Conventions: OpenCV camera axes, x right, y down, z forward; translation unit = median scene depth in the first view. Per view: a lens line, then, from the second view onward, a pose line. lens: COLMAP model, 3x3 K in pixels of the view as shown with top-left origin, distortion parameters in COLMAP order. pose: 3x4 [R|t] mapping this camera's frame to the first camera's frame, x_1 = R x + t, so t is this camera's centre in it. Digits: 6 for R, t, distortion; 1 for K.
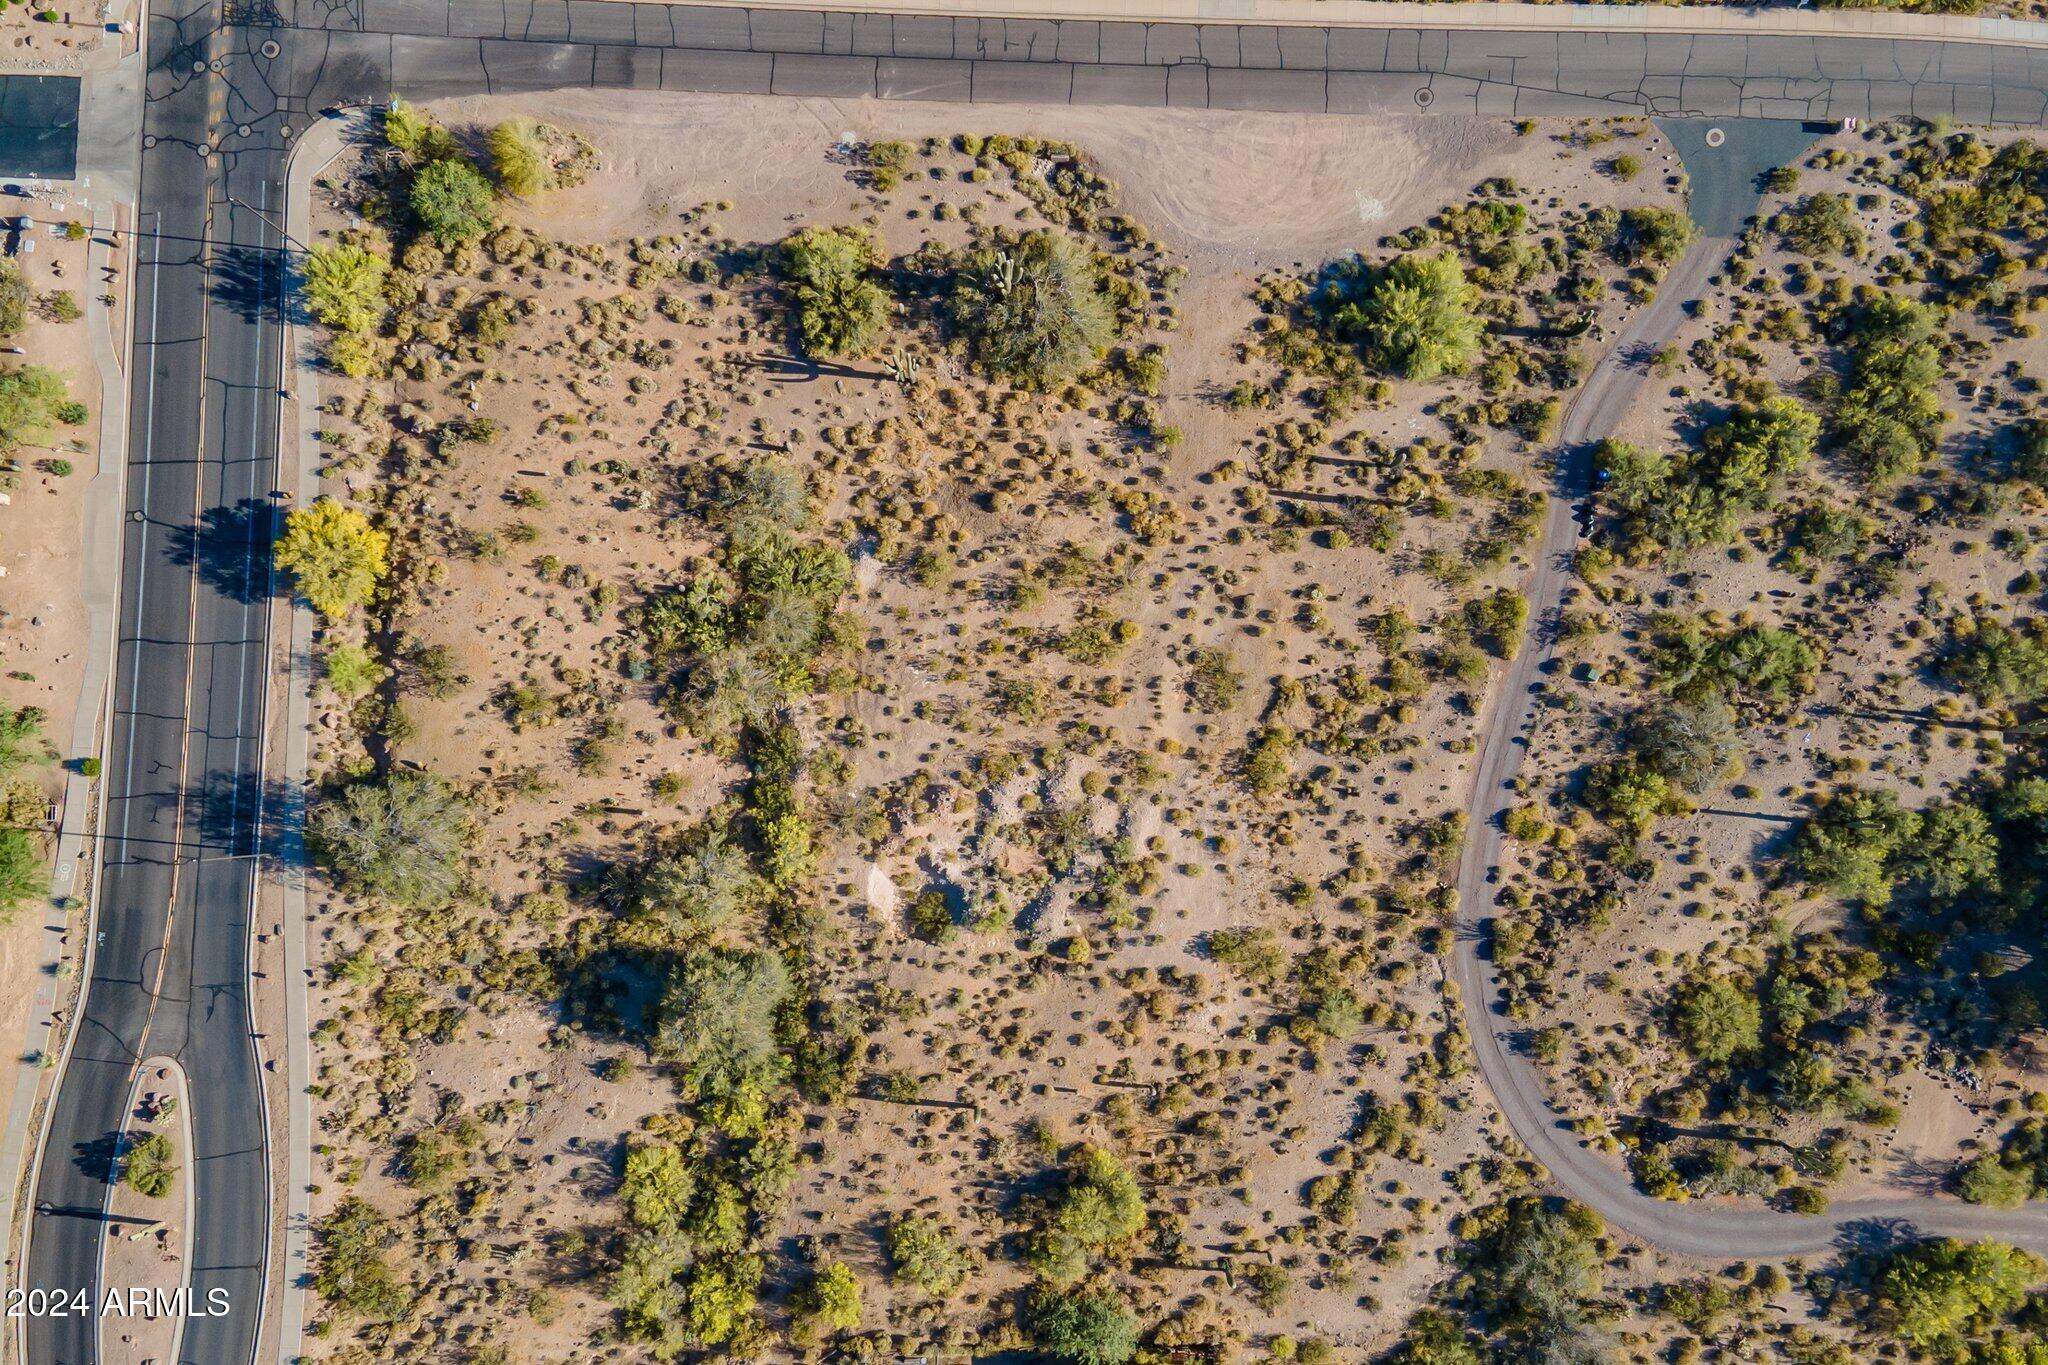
lens RADIAL K [[1488.3, 0, 1015.6], [0, 1488.3, 708.4], [0, 0, 1]] dist [0.049680, 0.002858]
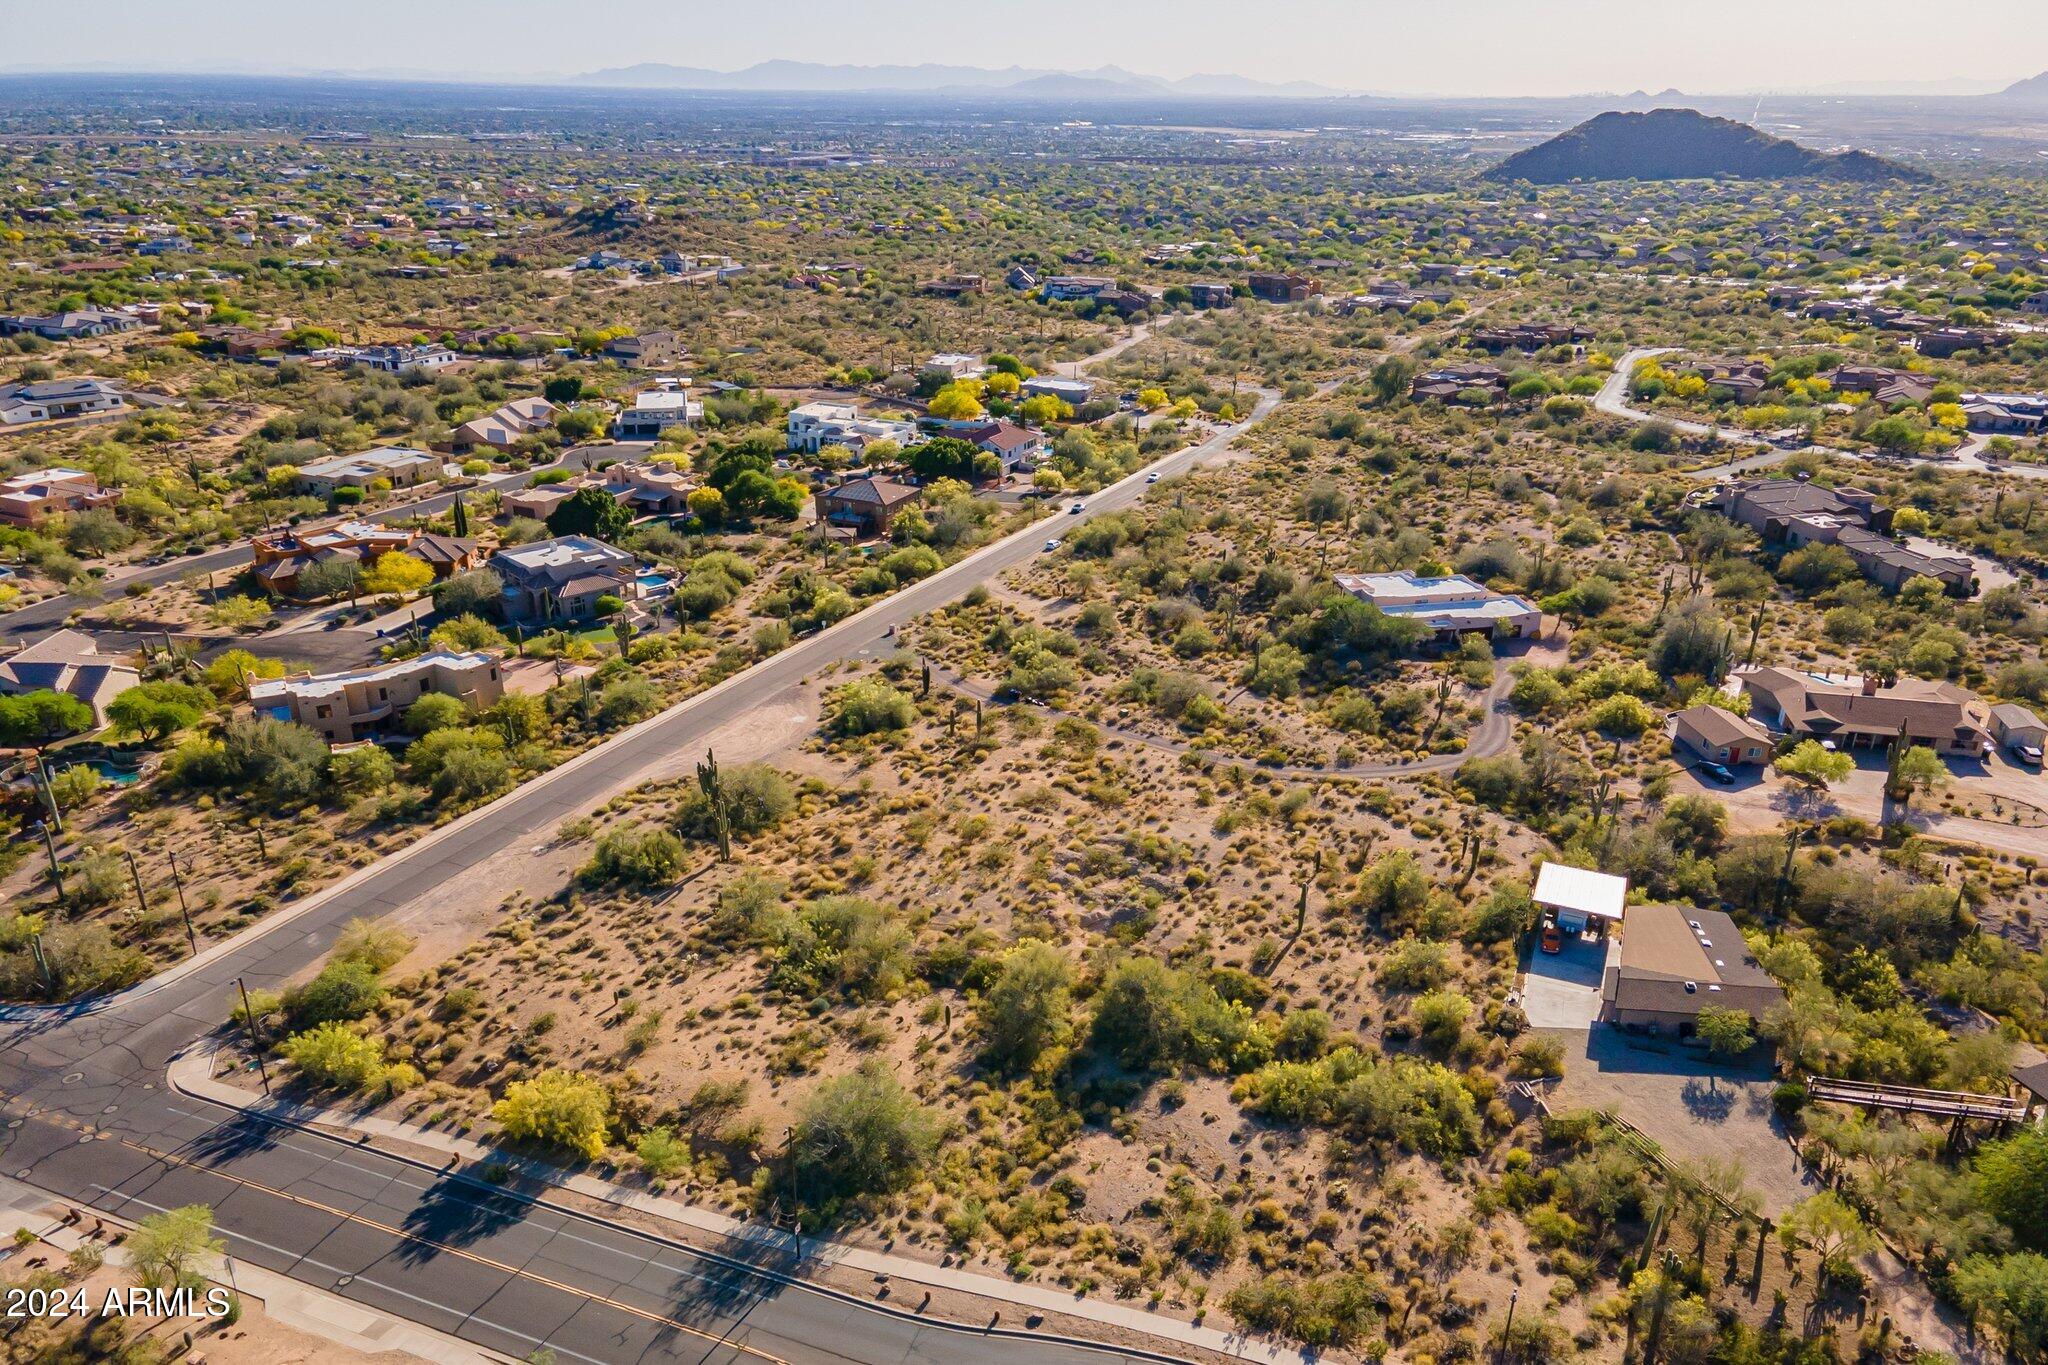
lens RADIAL K [[1488.3, 0, 1015.6], [0, 1488.3, 708.4], [0, 0, 1]] dist [0.049680, 0.002858]
pose [[0.394062, -0.341785, 0.853169, -1.018864], [0.918735, 0.172066, -0.355415, 0.436144], [-0.025326, 0.923892, 0.381815, 0.396077]]
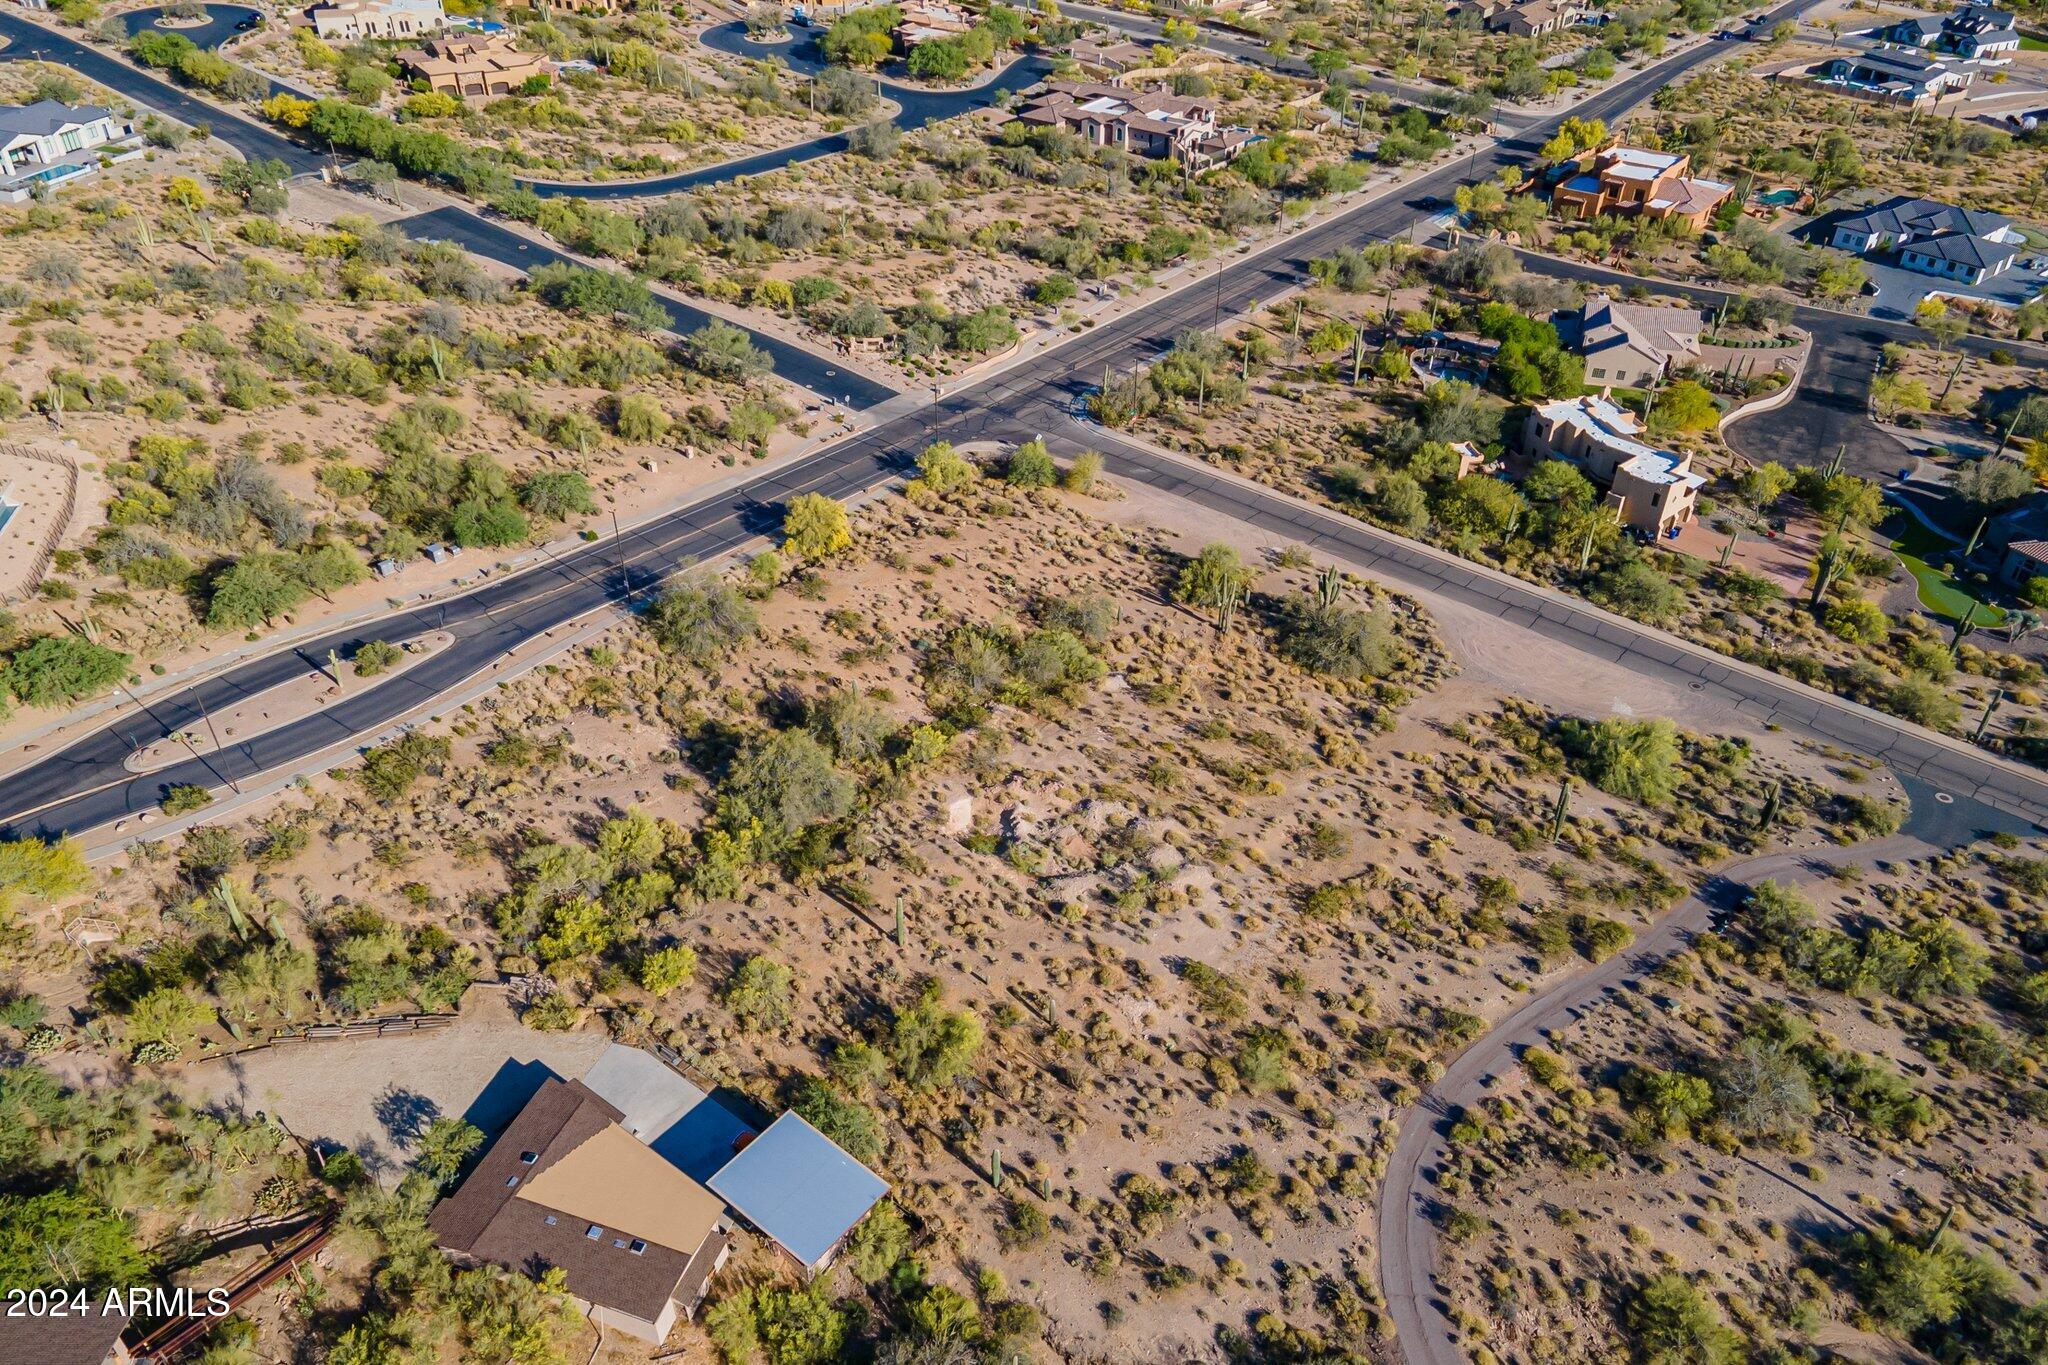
lens RADIAL K [[1546.2, 0, 1039.3], [0, 1546.2, 688.3], [0, 0, 1]] dist [0.036508, 0.037874]
pose [[0.797917, 0.356224, -0.486244, 0.477297], [-0.602727, 0.462131, -0.650504, 0.783661], [-0.007017, 0.812120, 0.583448, 0.255195]]
